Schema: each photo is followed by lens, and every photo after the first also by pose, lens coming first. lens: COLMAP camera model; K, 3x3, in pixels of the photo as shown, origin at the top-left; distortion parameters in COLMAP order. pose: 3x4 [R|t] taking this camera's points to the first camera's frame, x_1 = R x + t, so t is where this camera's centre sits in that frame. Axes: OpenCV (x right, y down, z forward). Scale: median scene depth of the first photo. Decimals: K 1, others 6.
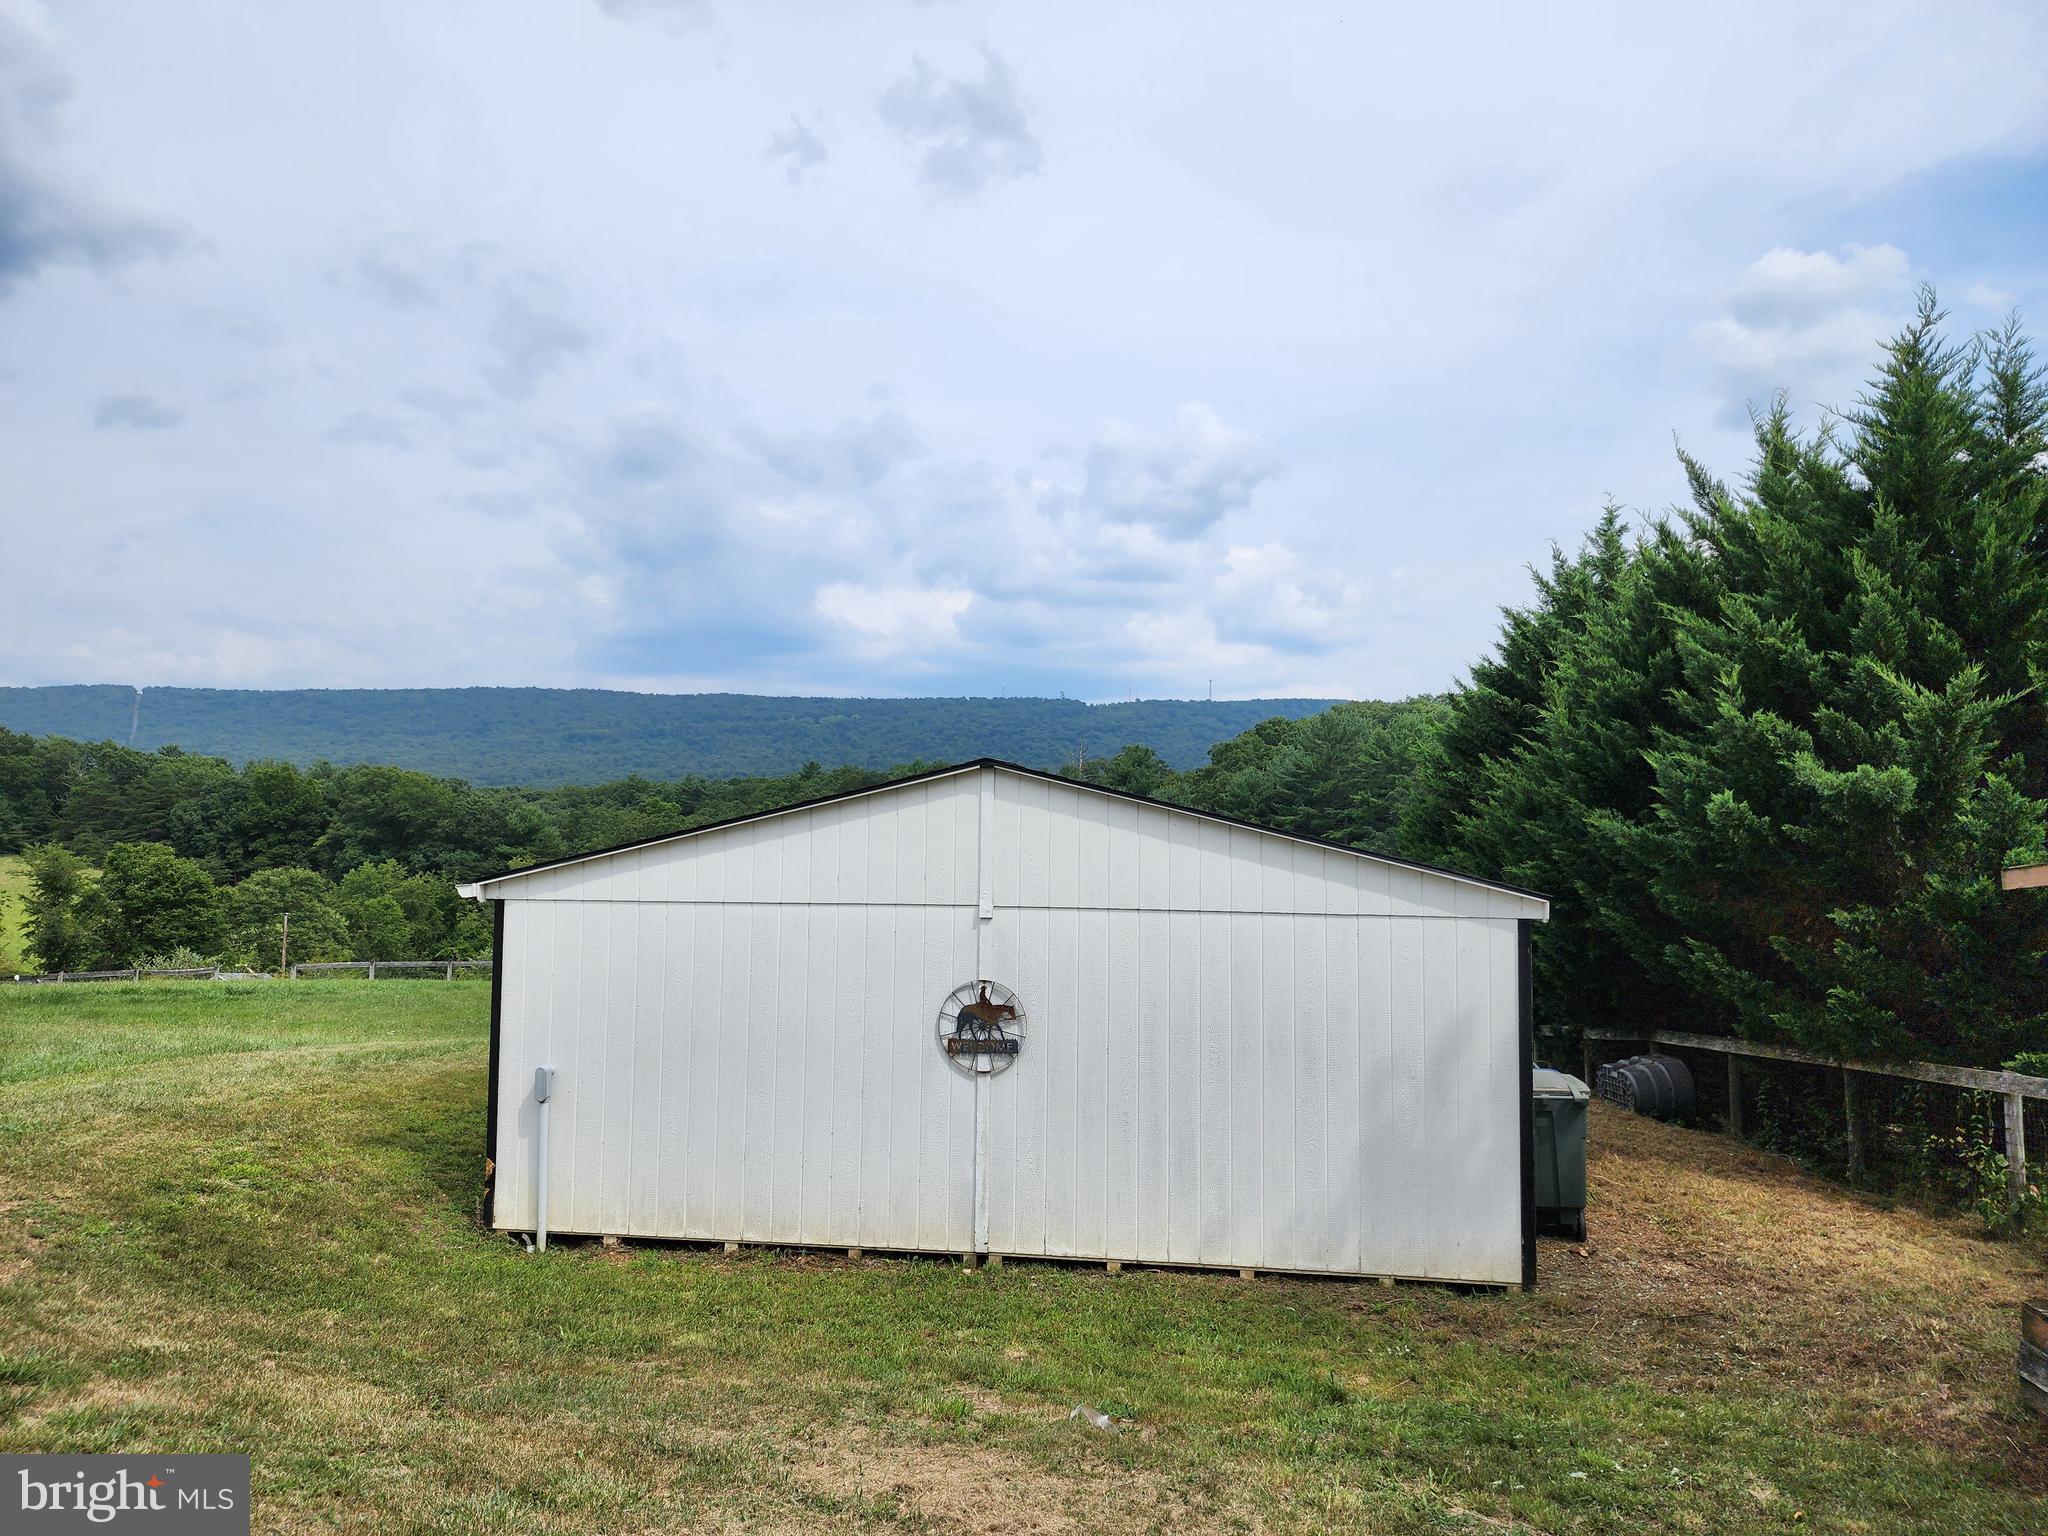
lens RADIAL K [[1363.9, 0, 1019.6], [0, 1363.9, 765.5], [0, 0, 1]] dist [0.087051, -0.085589]
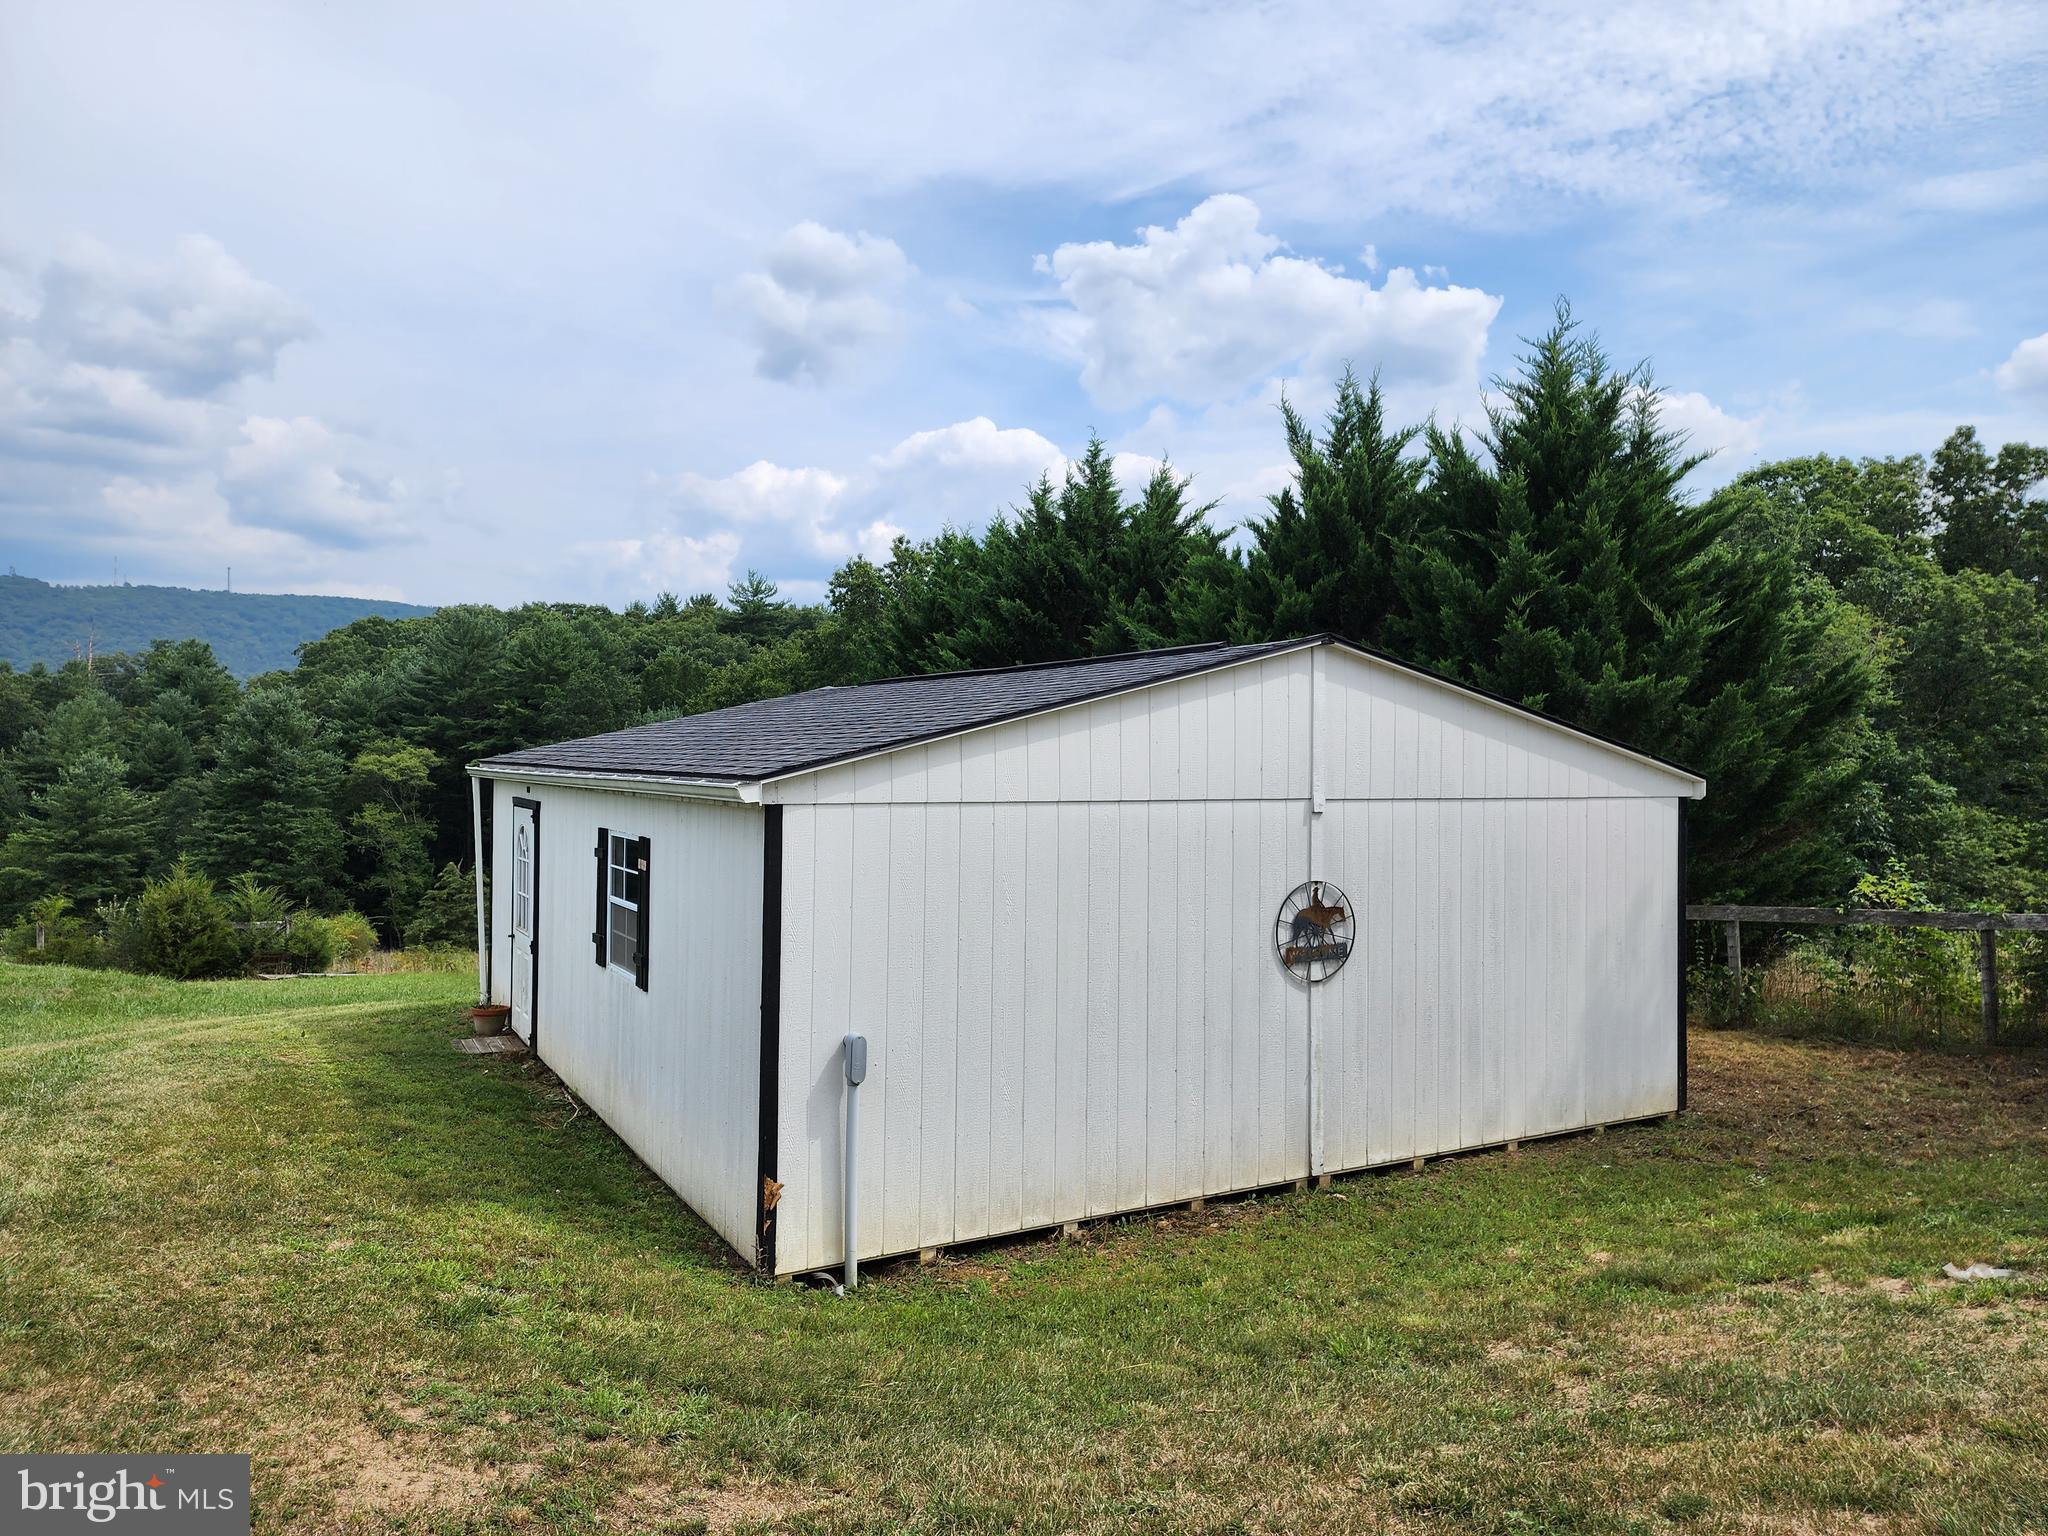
lens RADIAL K [[1363.9, 0, 1019.6], [0, 1363.9, 765.5], [0, 0, 1]] dist [0.087051, -0.085589]
pose [[0.791770, -0.006445, 0.610785, -0.060953], [-0.031928, 0.998141, 0.051921, 0.003369], [-0.609984, -0.060611, 0.790092, 0.034119]]
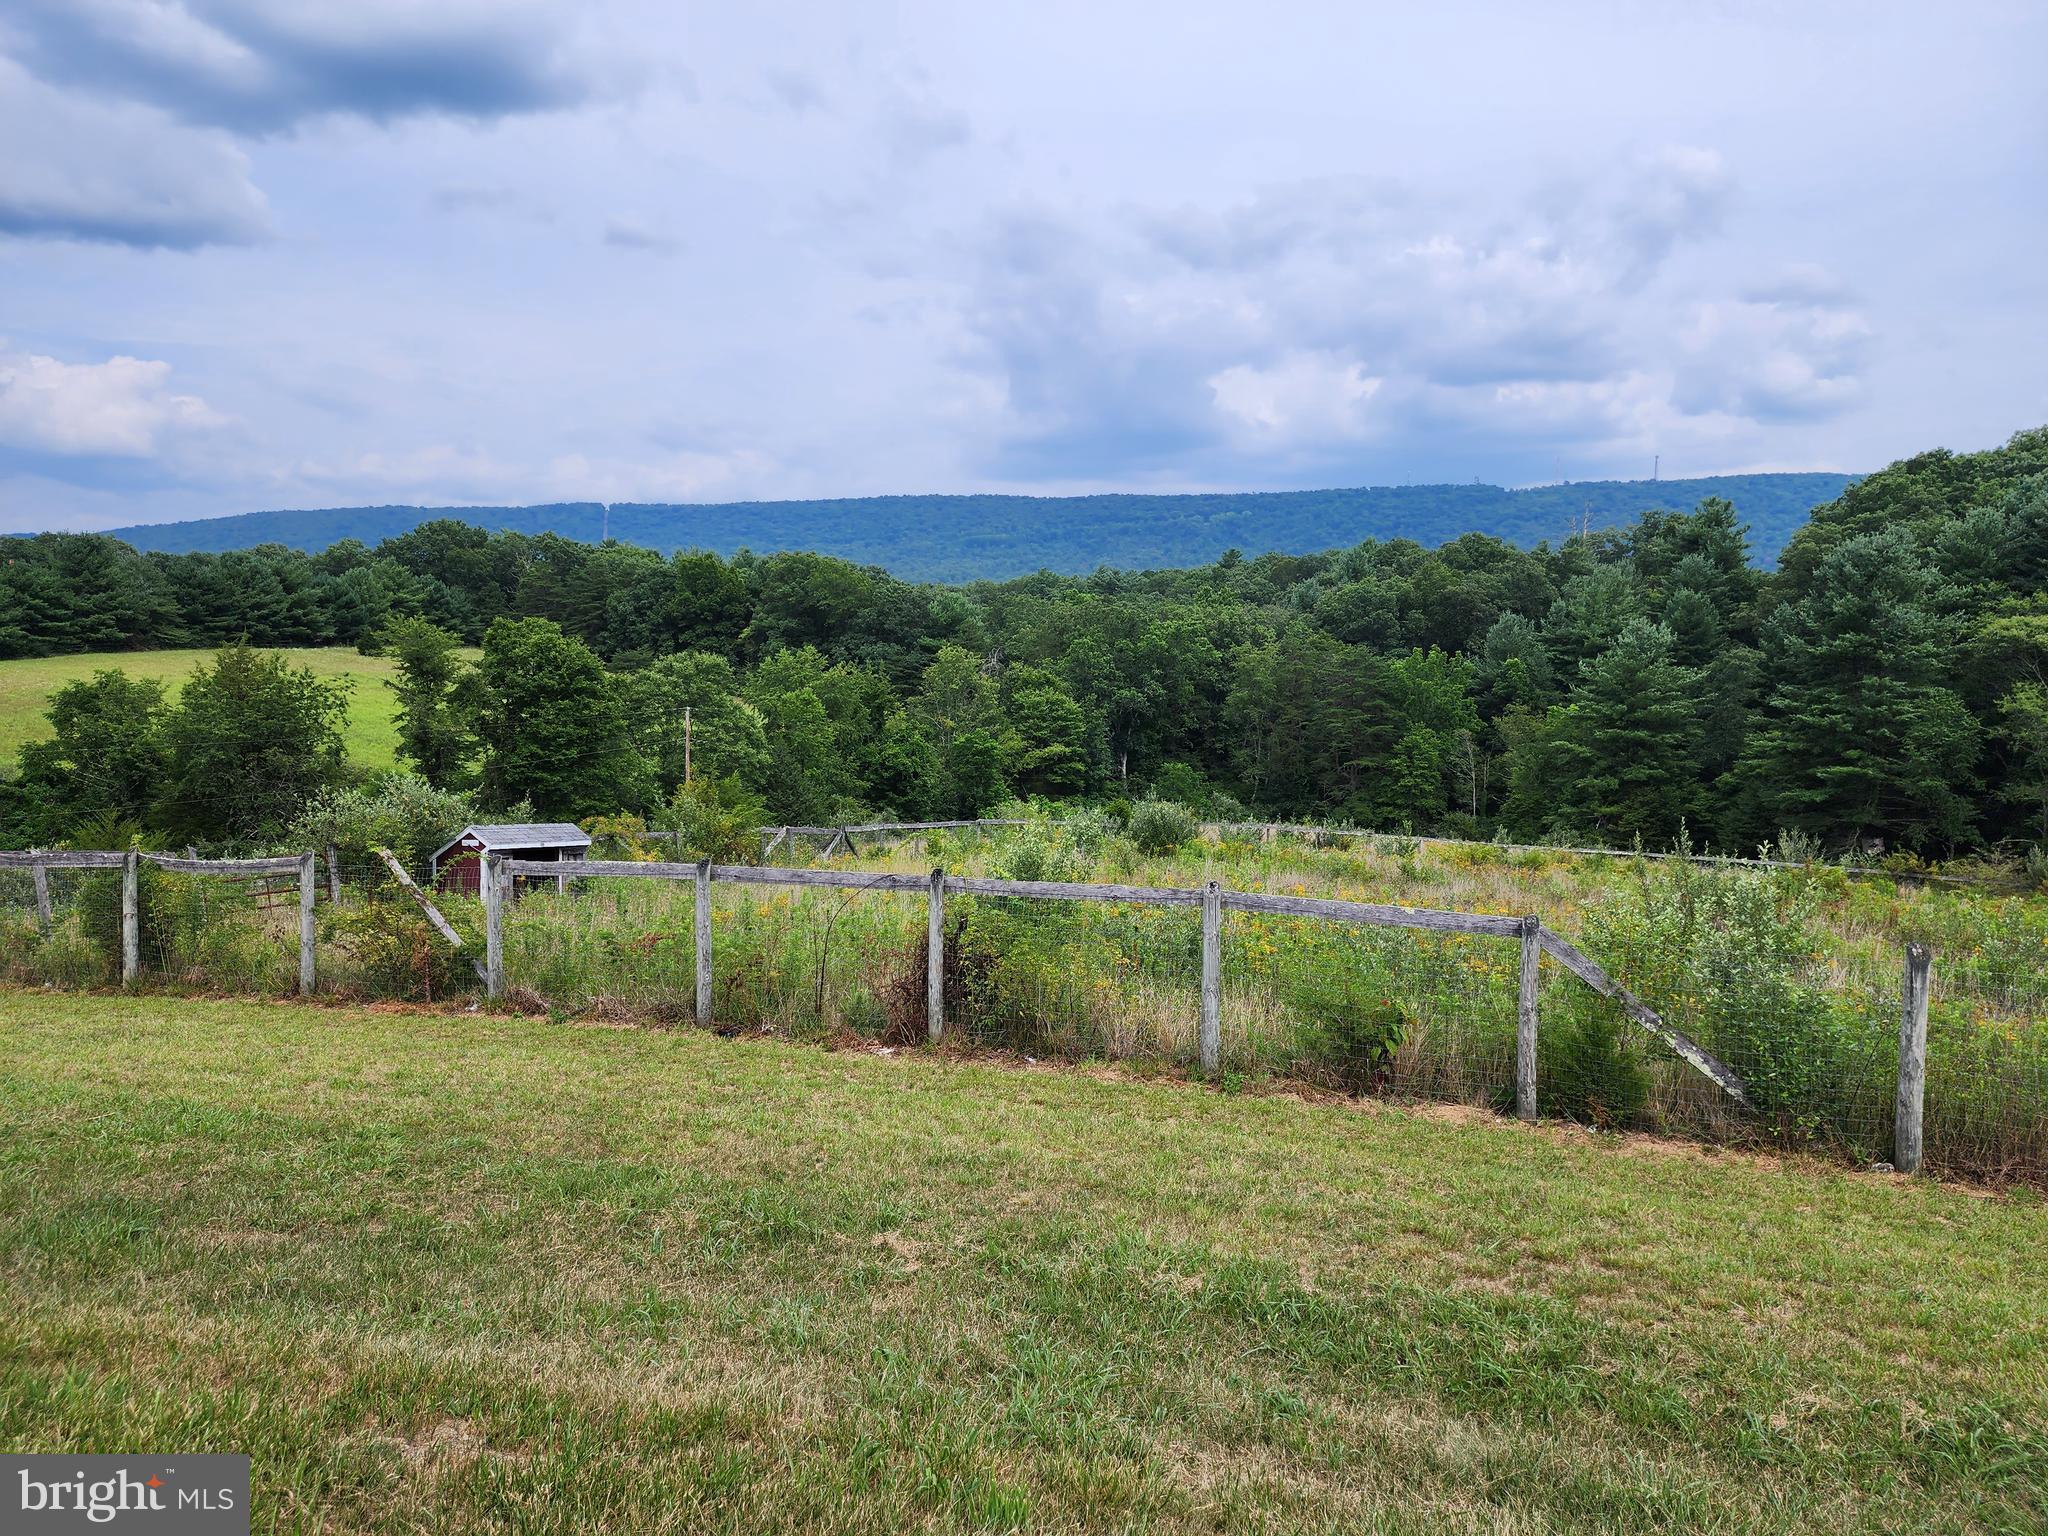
lens RADIAL K [[1359.9, 0, 1020.1], [0, 1359.9, 830.5], [0, 0, 1]] dist [0.086670, -0.140650]
pose [[0.960834, 0.034136, -0.275014, -0.122791], [0.018706, 0.982132, 0.187260, 0.030880], [0.276492, -0.185070, 0.943028, 0.286862]]
